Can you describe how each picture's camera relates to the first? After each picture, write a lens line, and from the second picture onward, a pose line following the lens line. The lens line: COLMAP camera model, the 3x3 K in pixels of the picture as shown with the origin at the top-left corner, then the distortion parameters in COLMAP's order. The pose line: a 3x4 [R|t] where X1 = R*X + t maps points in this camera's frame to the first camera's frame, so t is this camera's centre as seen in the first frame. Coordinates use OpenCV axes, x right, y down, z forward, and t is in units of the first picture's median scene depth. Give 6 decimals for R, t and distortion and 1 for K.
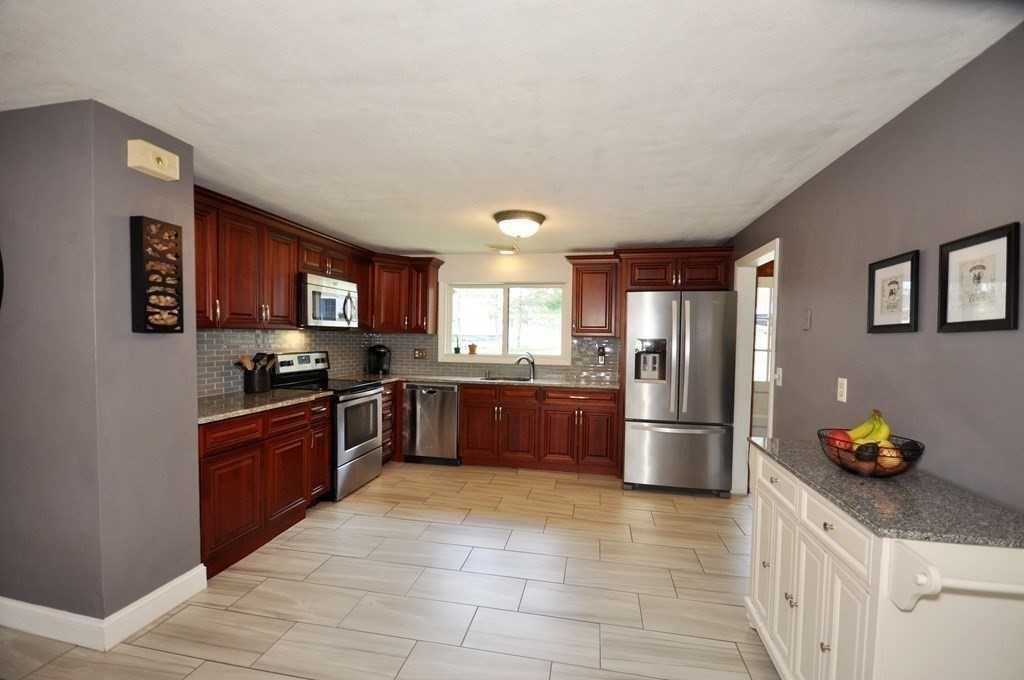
lens RADIAL K [[449.0, 0, 511.0], [0, 449.0, 352.5], [0, 0, 1]] dist [0.004185, -0.007375]
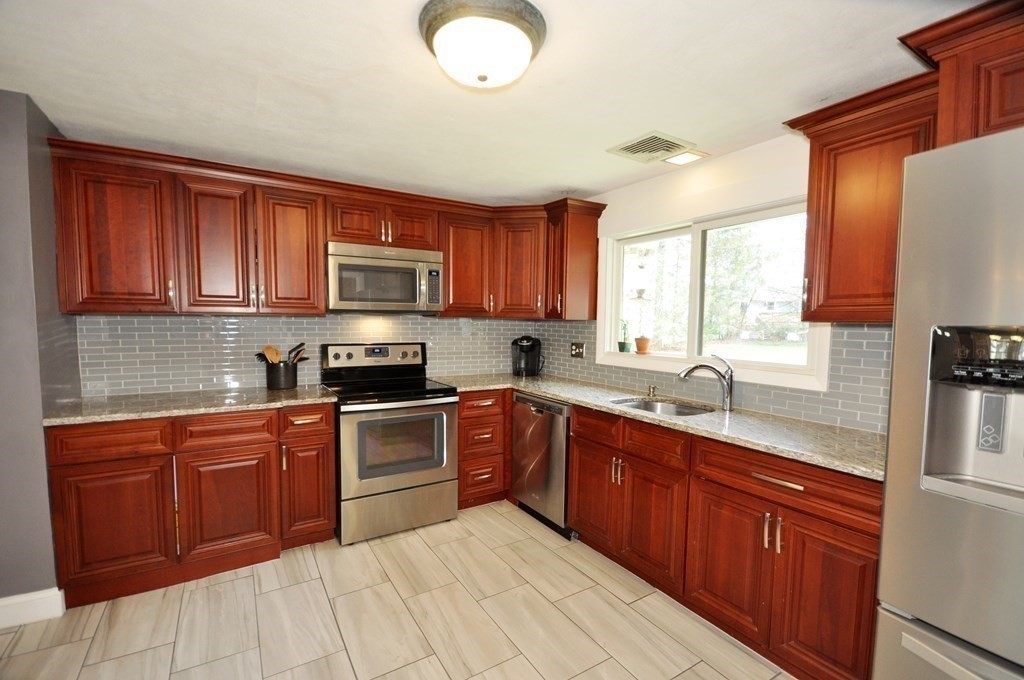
lens RADIAL K [[449.0, 0, 511.0], [0, 449.0, 352.5], [0, 0, 1]] dist [0.004185, -0.007375]
pose [[0.679818, 0.039752, -0.732303, 0.265185], [-0.025340, 0.999207, 0.030717, -0.013884], [0.732943, -0.002326, 0.680286, 0.556765]]
